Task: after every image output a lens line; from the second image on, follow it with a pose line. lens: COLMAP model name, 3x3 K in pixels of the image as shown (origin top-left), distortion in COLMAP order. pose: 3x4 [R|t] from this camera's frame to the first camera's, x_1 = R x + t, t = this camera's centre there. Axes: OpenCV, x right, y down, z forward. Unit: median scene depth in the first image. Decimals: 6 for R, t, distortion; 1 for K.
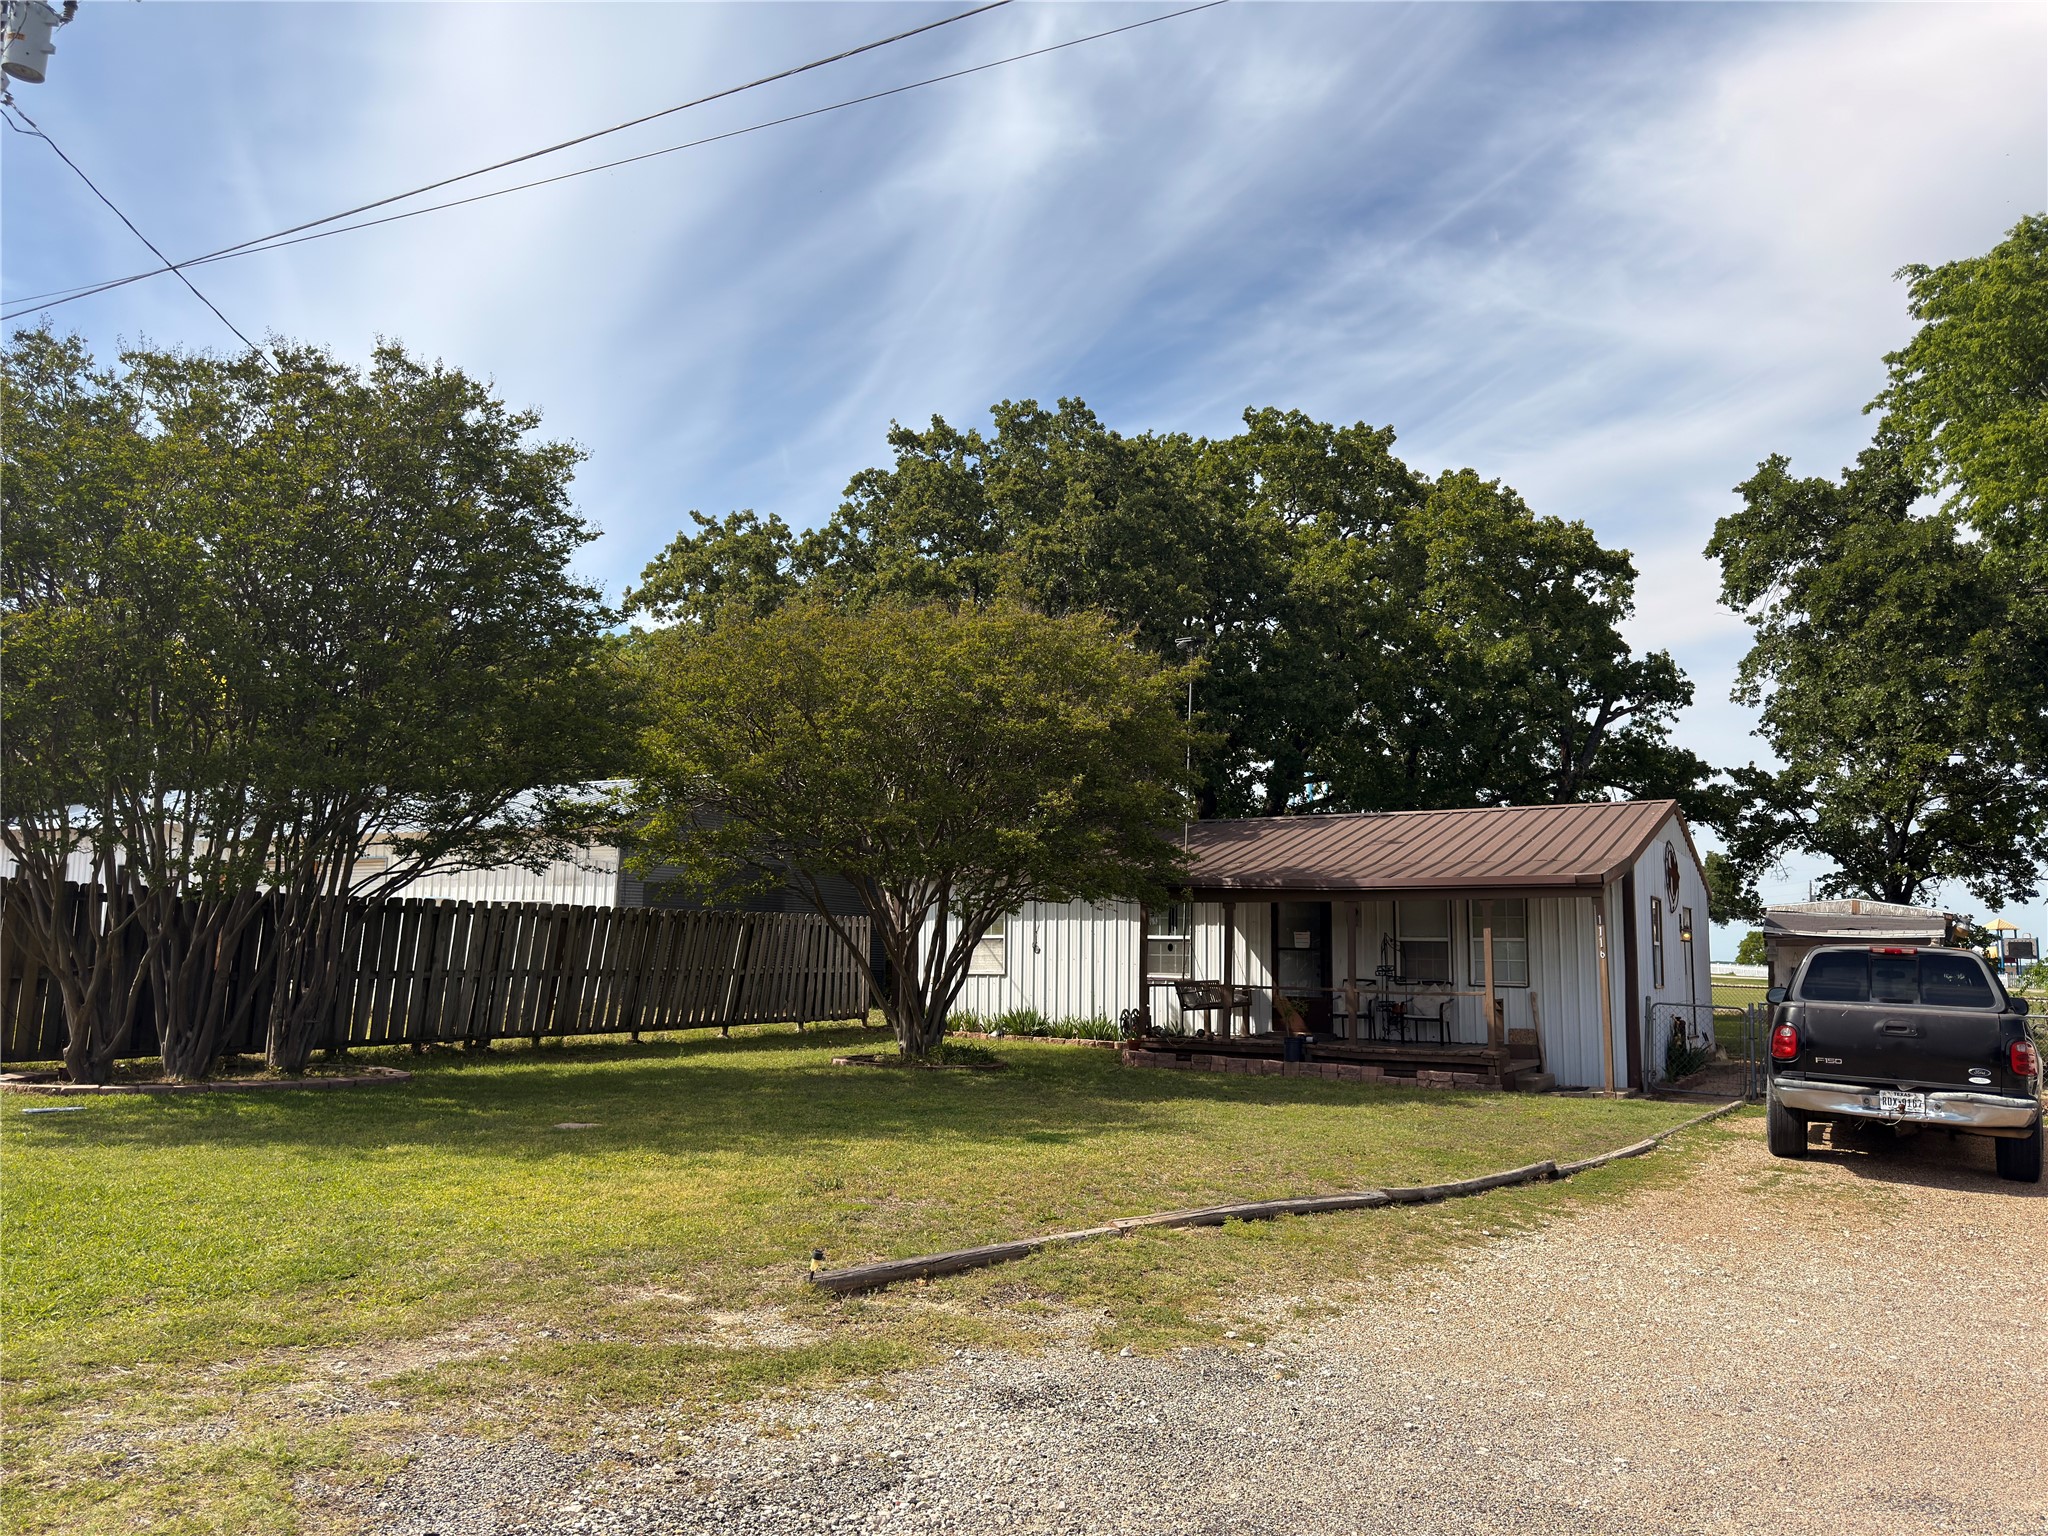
lens RADIAL K [[1483.6, 0, 1024.0], [0, 1483.6, 768.0], [0, 0, 1]] dist [0.235631, -0.530299]
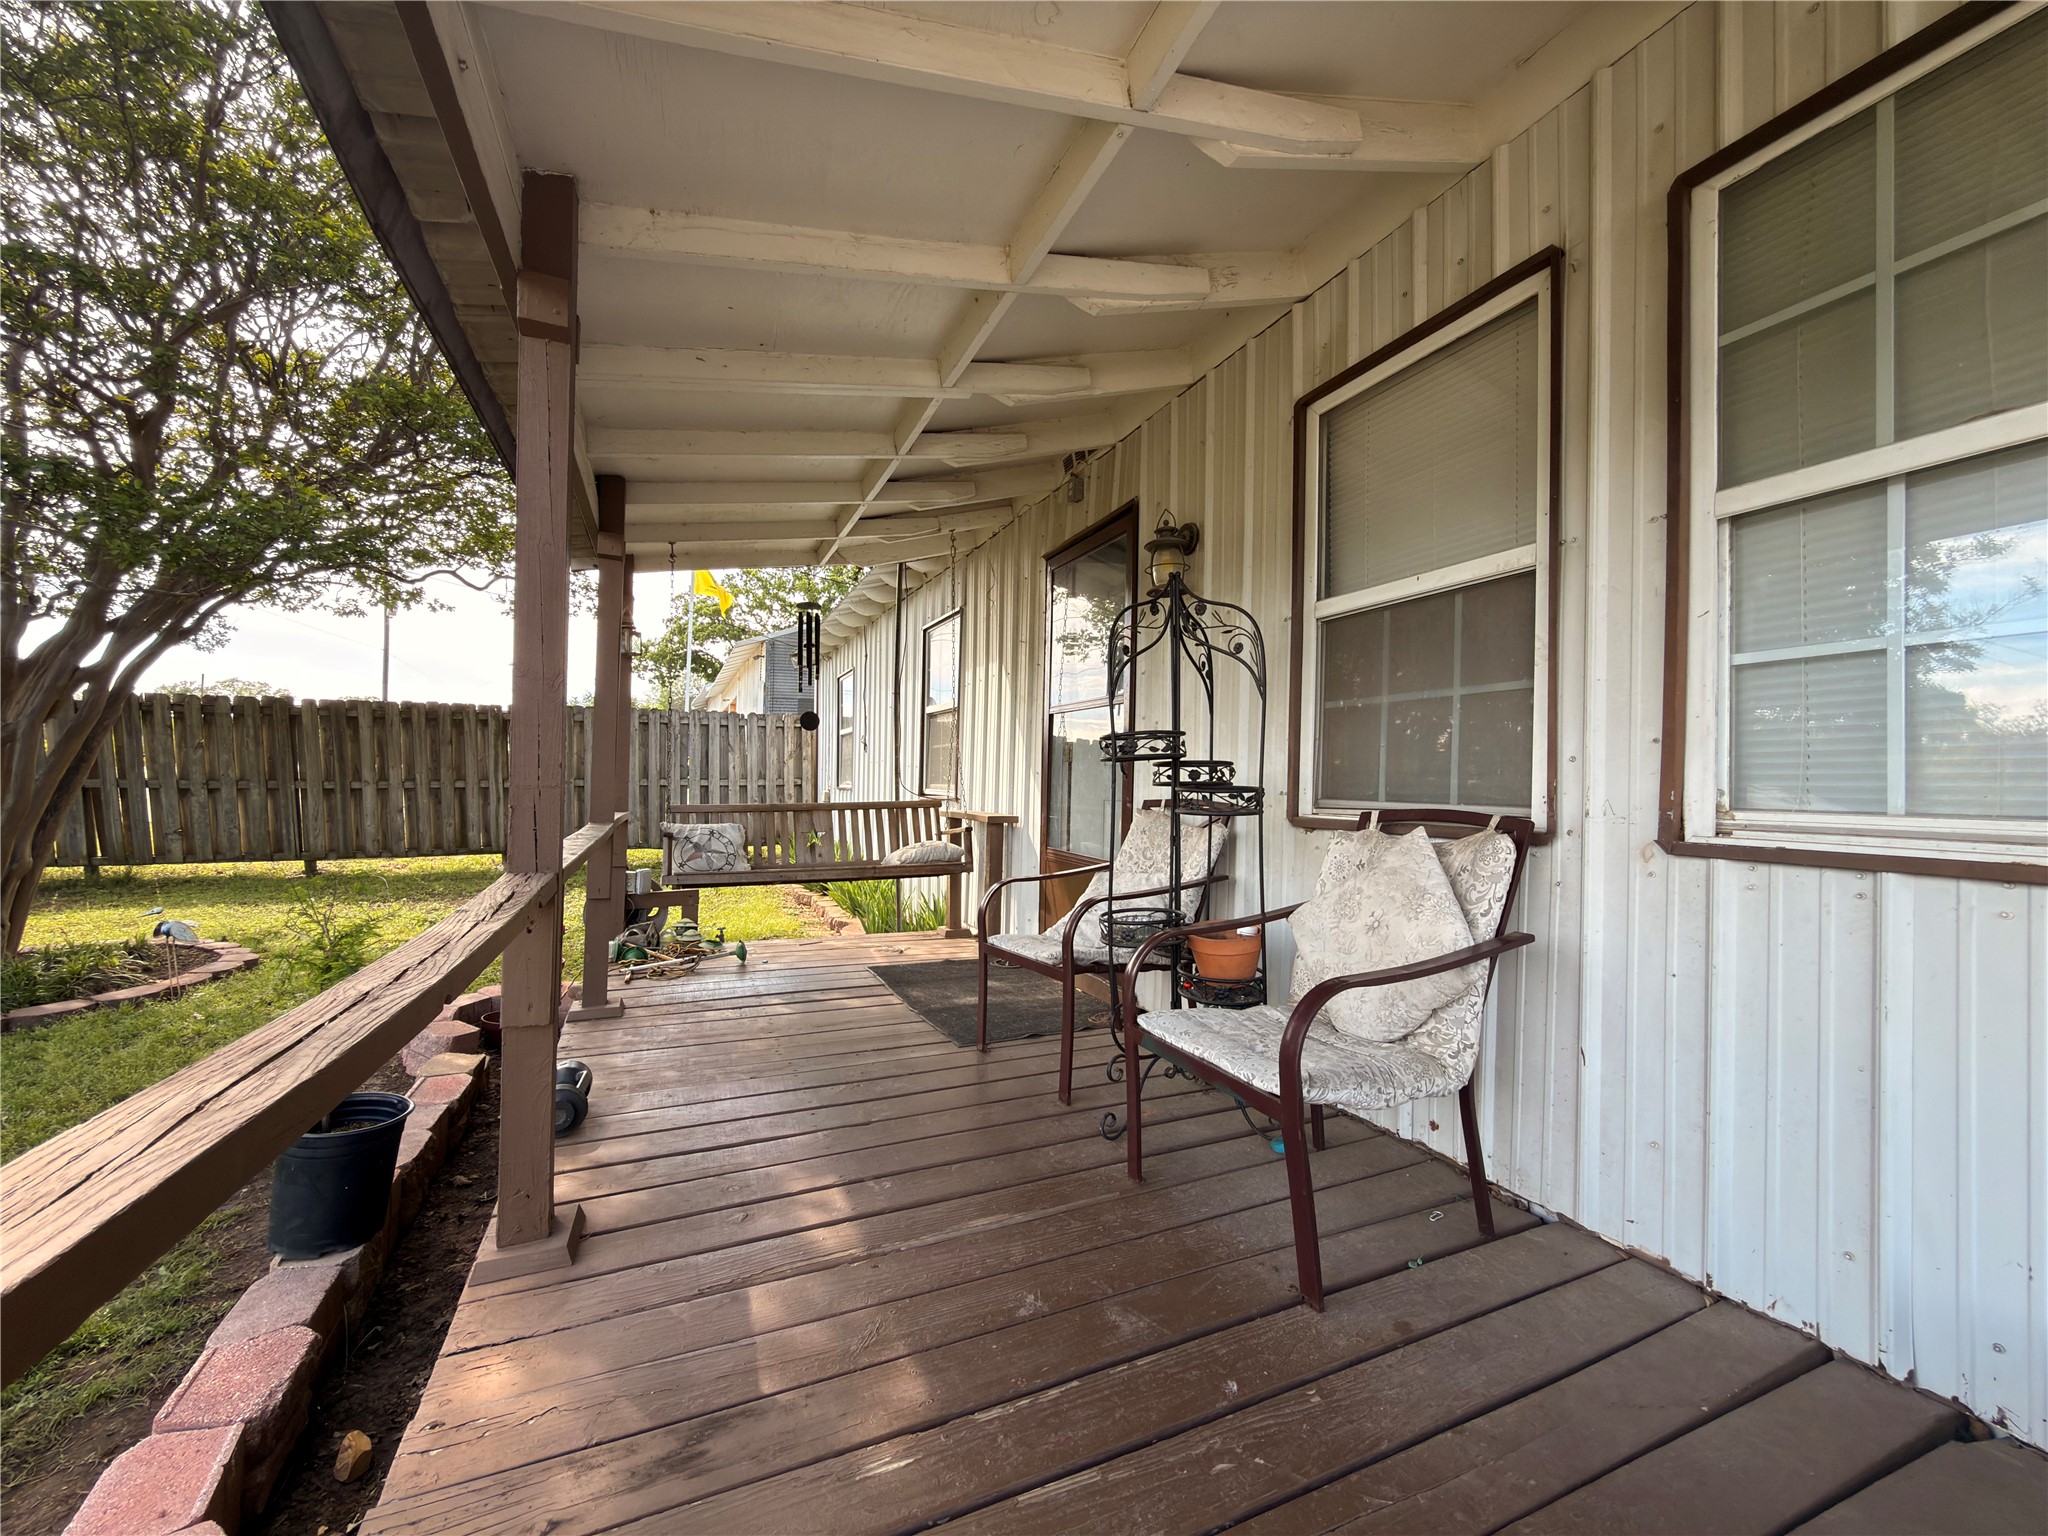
lens RADIAL K [[815.4, 0, 1024.0], [0, 815.4, 768.0], [0, 0, 1]] dist [-0.002732, -0.000250]
pose [[0.817384, -0.015328, -0.575889, 0.302508], [0.082084, 0.992545, 0.090088, 0.130951], [0.570215, -0.120908, 0.812549, 0.949323]]
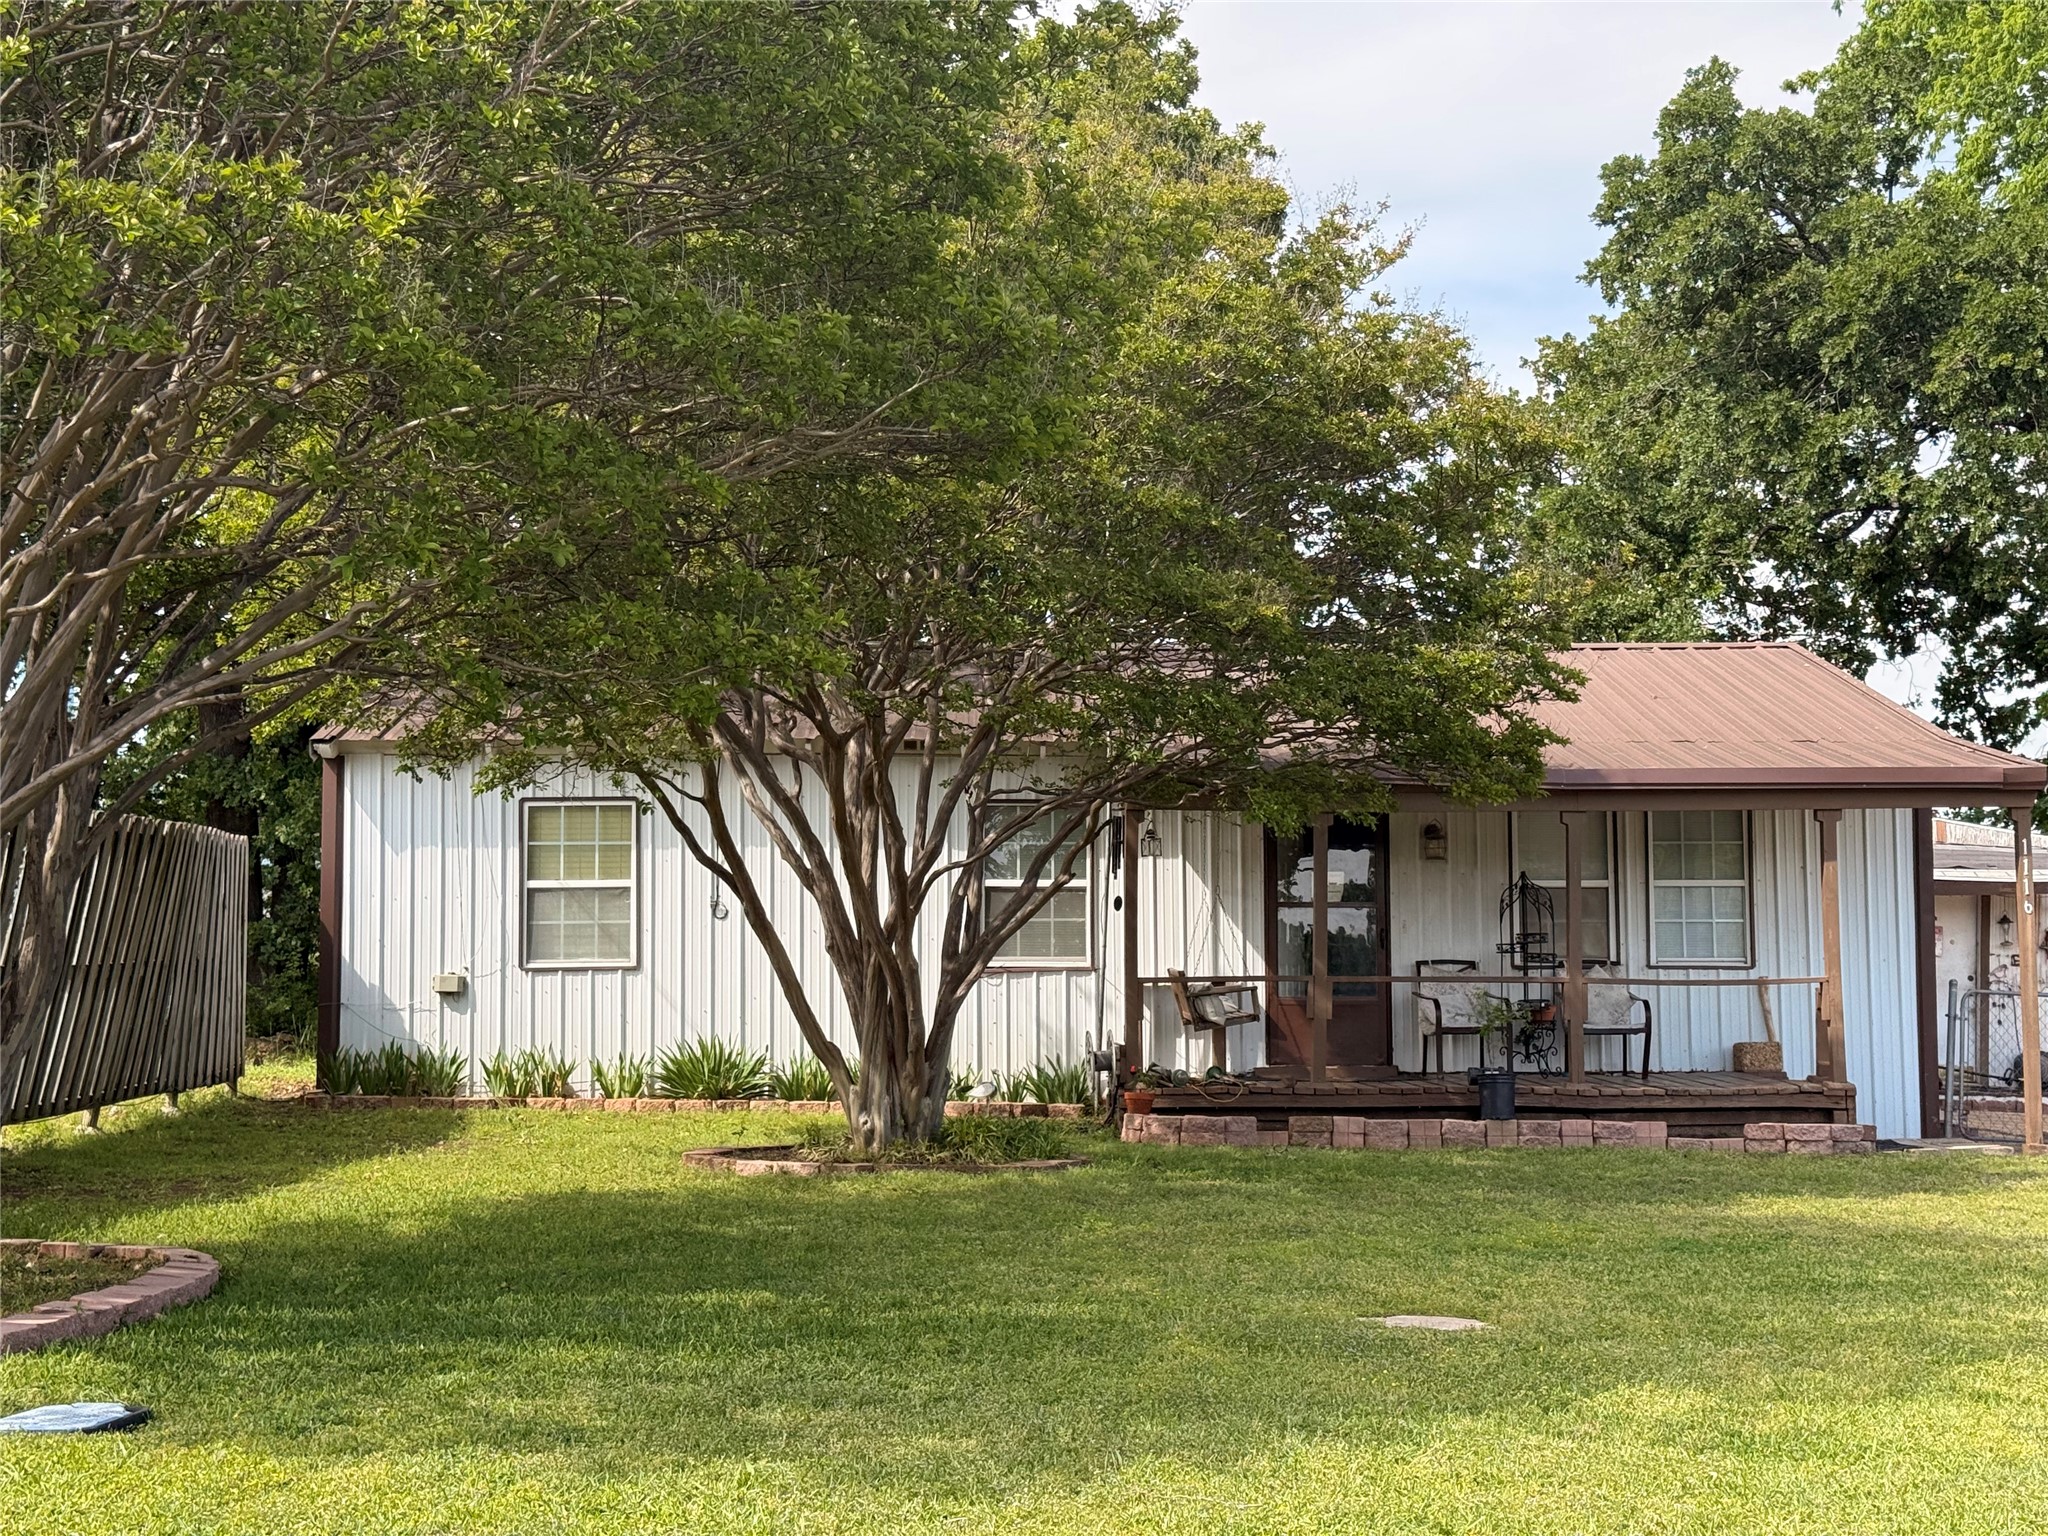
lens RADIAL K [[2974.9, 0, 1024.0], [0, 2974.9, 768.0], [0, 0, 1]] dist [0.200970, -0.296764]
pose [[0.829229, 0.022008, 0.558475, -0.520564], [-0.060767, 0.996851, 0.050944, 0.032221], [-0.555595, -0.076181, 0.827956, 0.245494]]
